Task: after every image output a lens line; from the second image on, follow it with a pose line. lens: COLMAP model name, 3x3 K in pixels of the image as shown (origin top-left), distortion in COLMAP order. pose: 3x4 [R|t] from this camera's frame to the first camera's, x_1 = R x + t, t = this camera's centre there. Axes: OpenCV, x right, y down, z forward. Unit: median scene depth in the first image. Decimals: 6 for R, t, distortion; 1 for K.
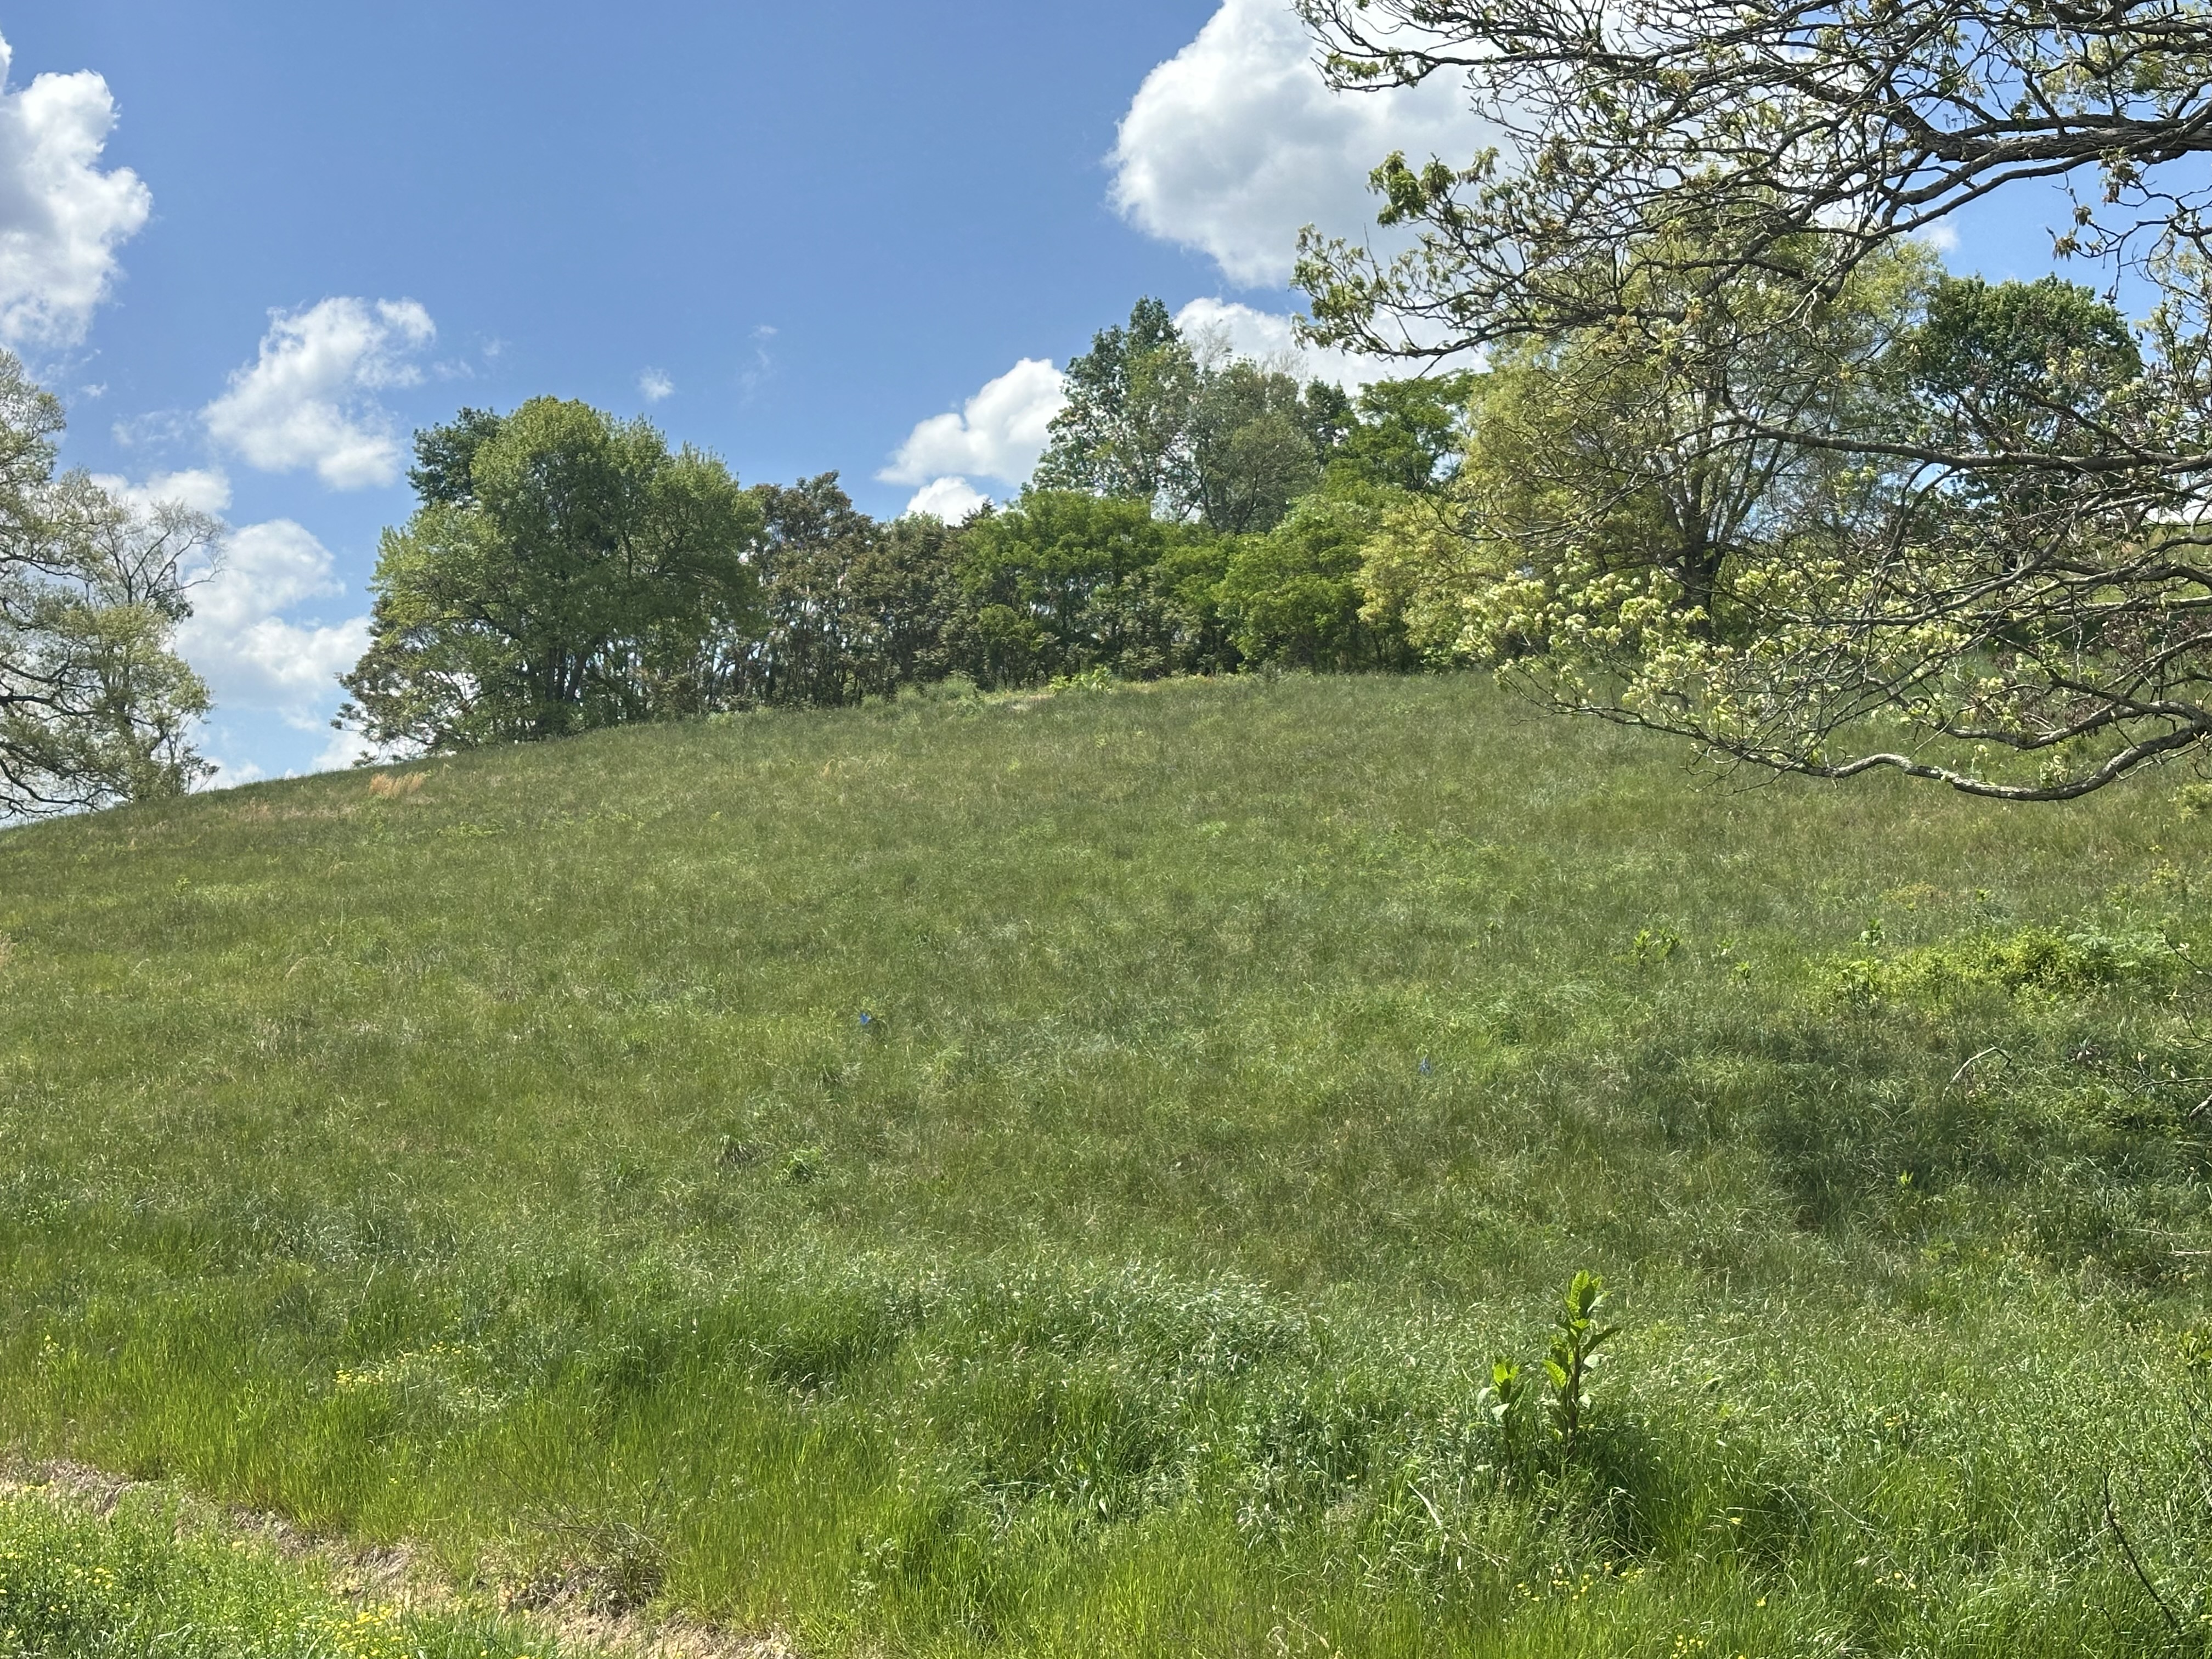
lens RADIAL K [[3165.0, 0, 1096.7], [0, 3165.0, 868.3], [0, 0, 1]] dist [0.195490, -0.358022]
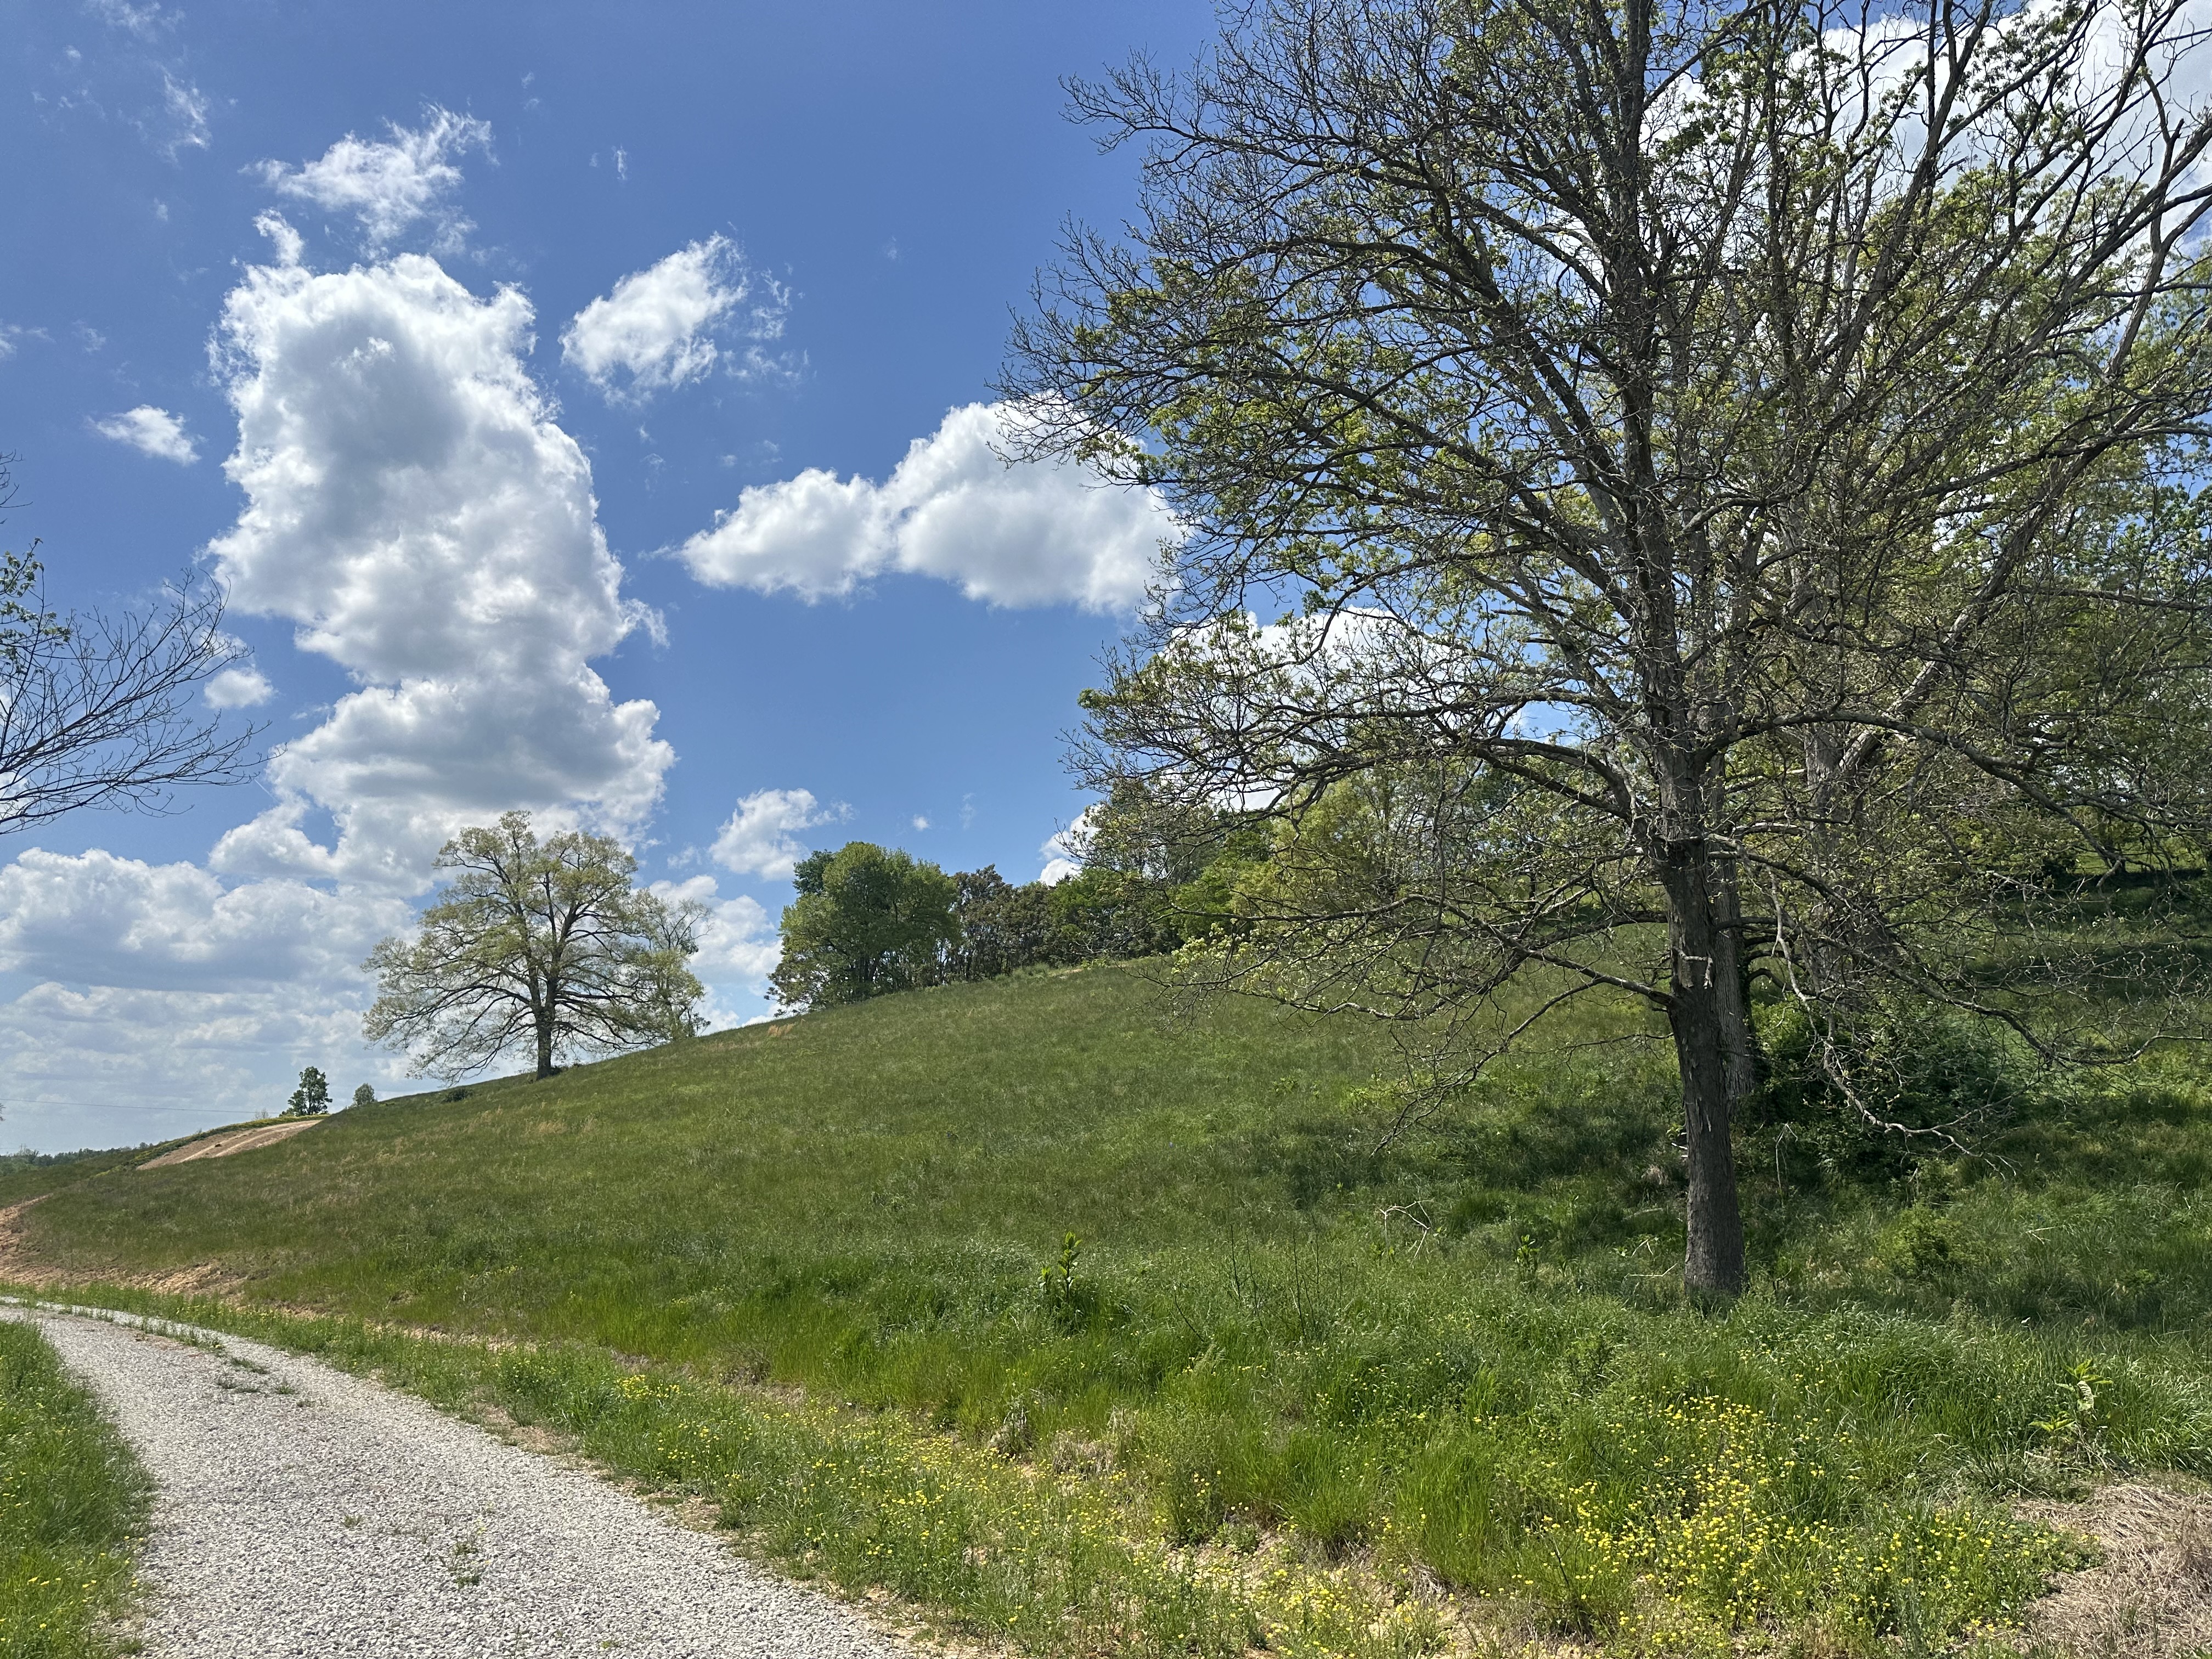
lens RADIAL K [[1551.3, 0, 1106.0], [0, 1551.3, 829.5], [0, 0, 1]] dist [0.134282, -0.181007]
pose [[0.998033, -0.057097, -0.025871, 0.026068], [0.053113, 0.989453, -0.134768, -0.004159], [0.033293, 0.133129, 0.990539, -0.046127]]
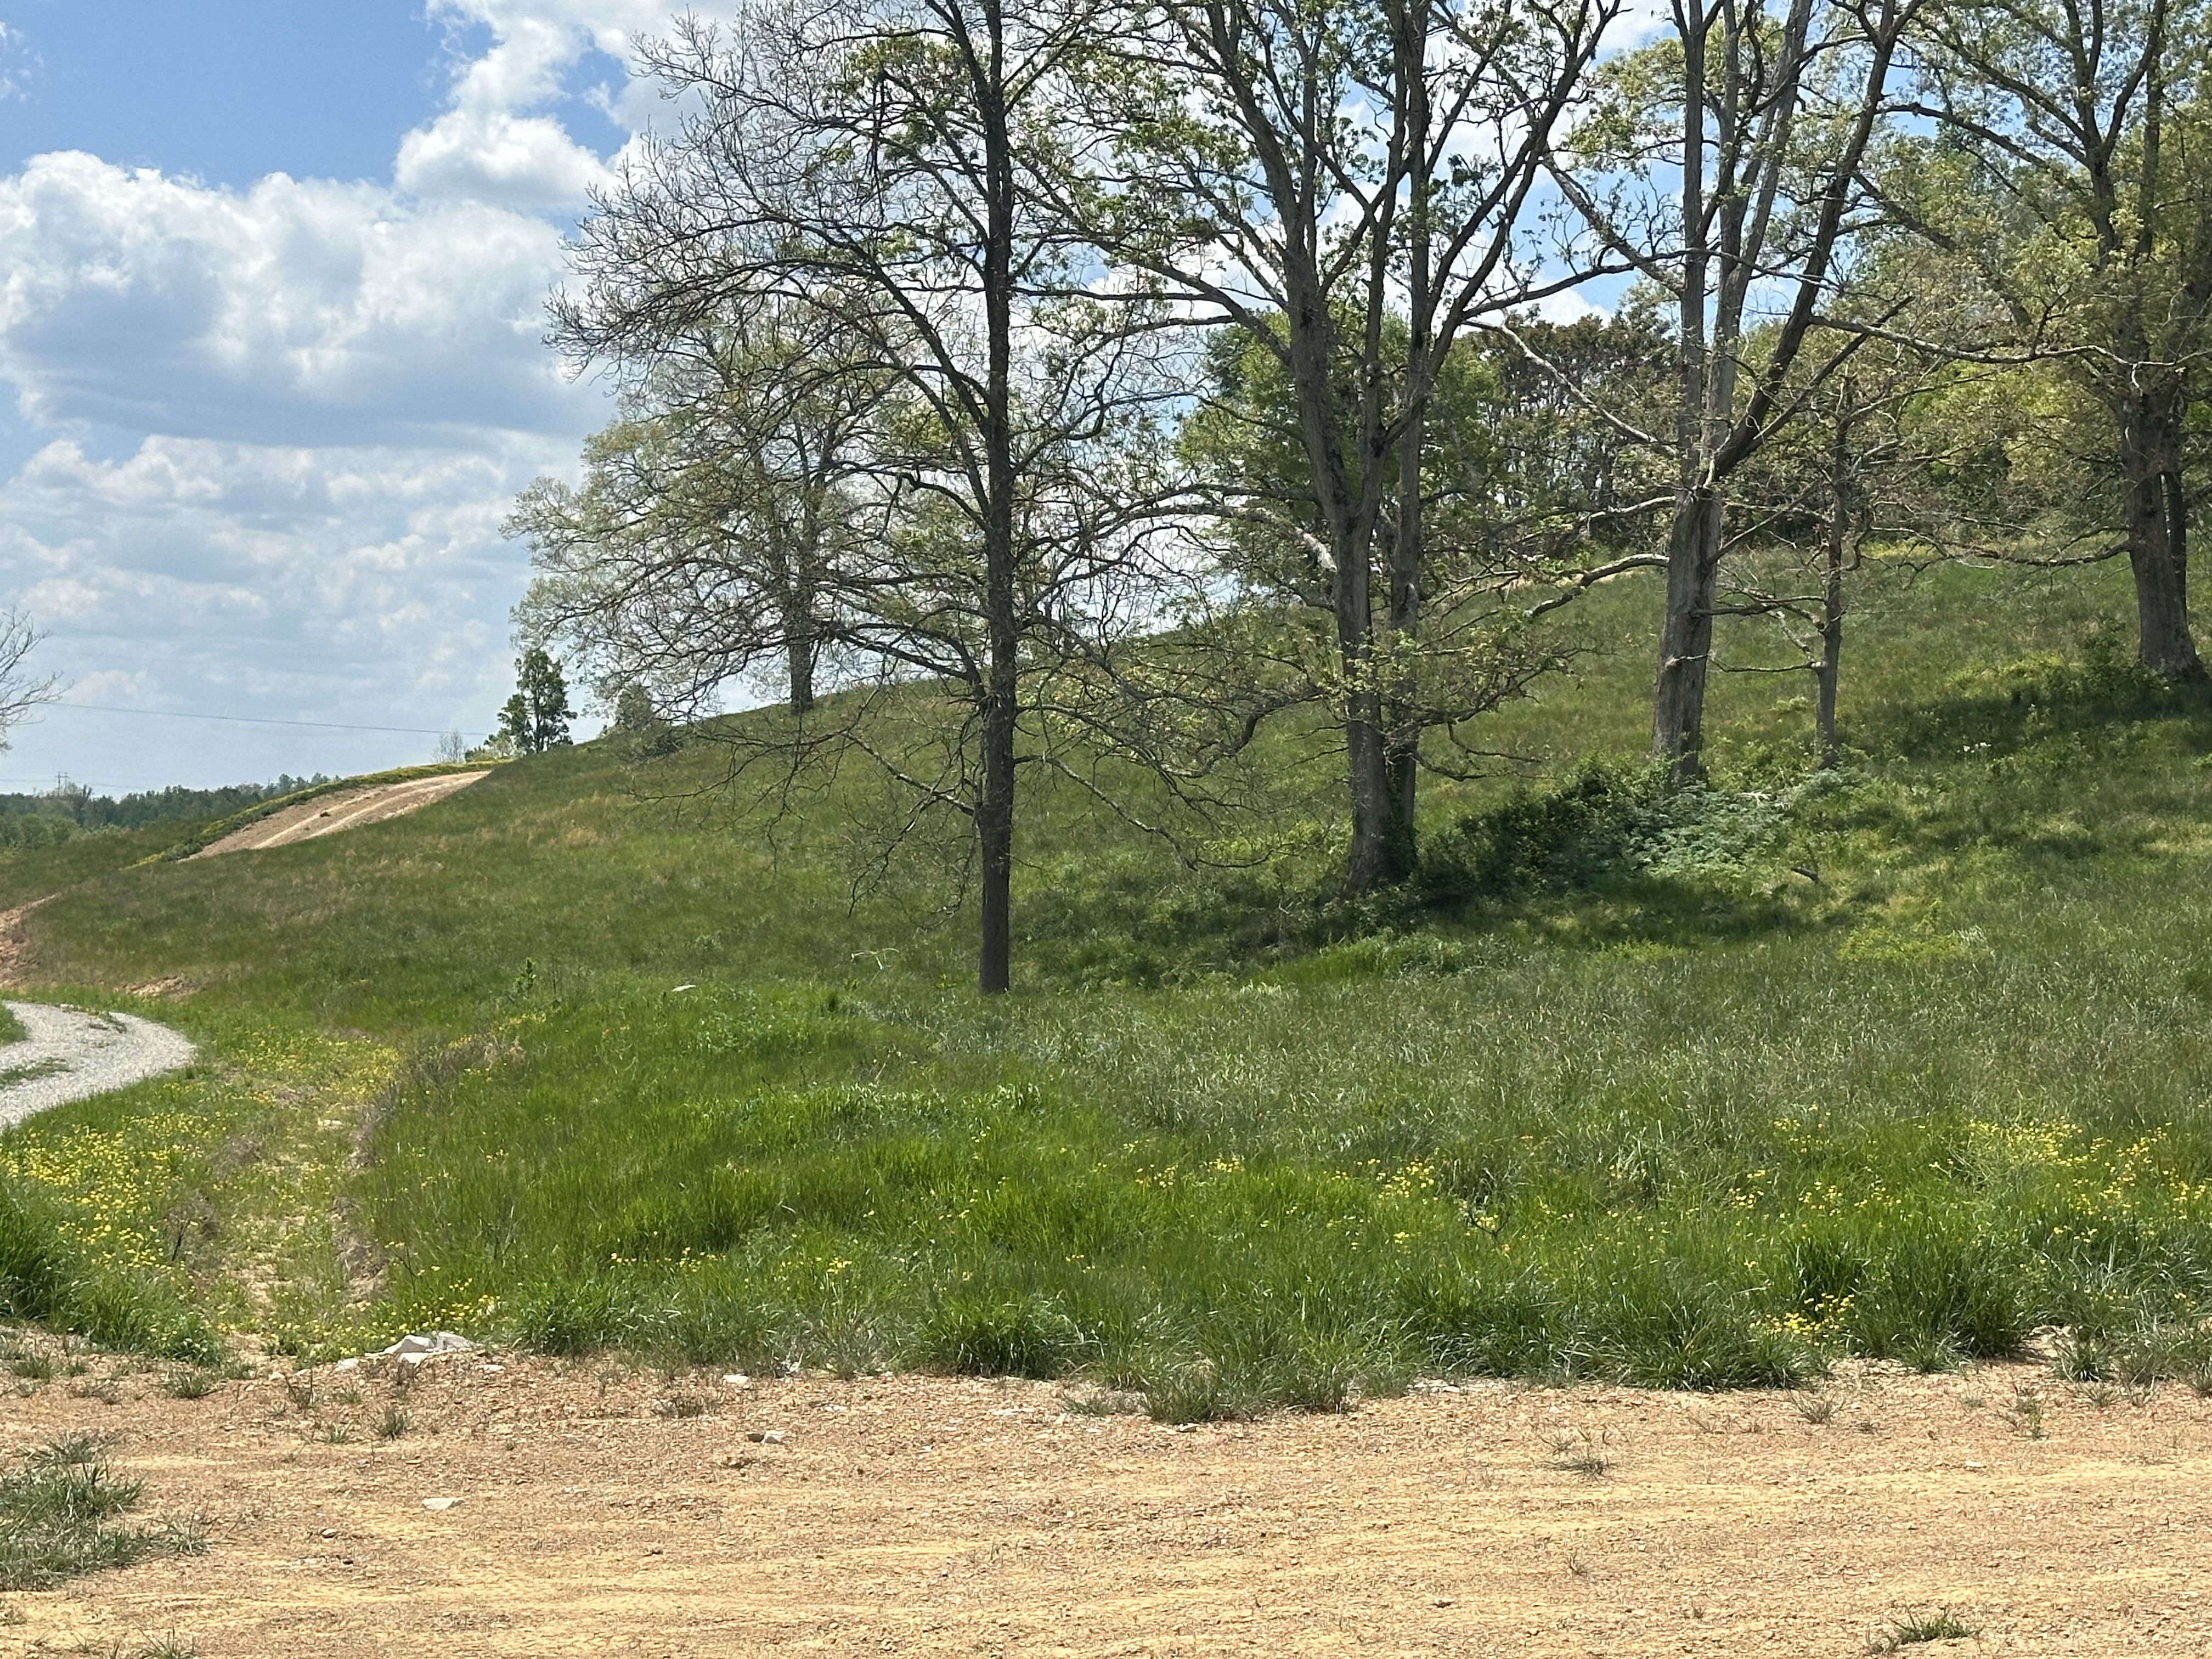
lens RADIAL K [[4015.8, 0, 1193.3], [0, 4015.8, 829.2], [0, 0, 1]] dist [0.194636, 0.169695]
pose [[0.936391, -0.026834, -0.349931, 0.318108], [0.047417, 0.997604, 0.050385, -0.031707], [0.347741, -0.063772, 0.935419, -0.424527]]
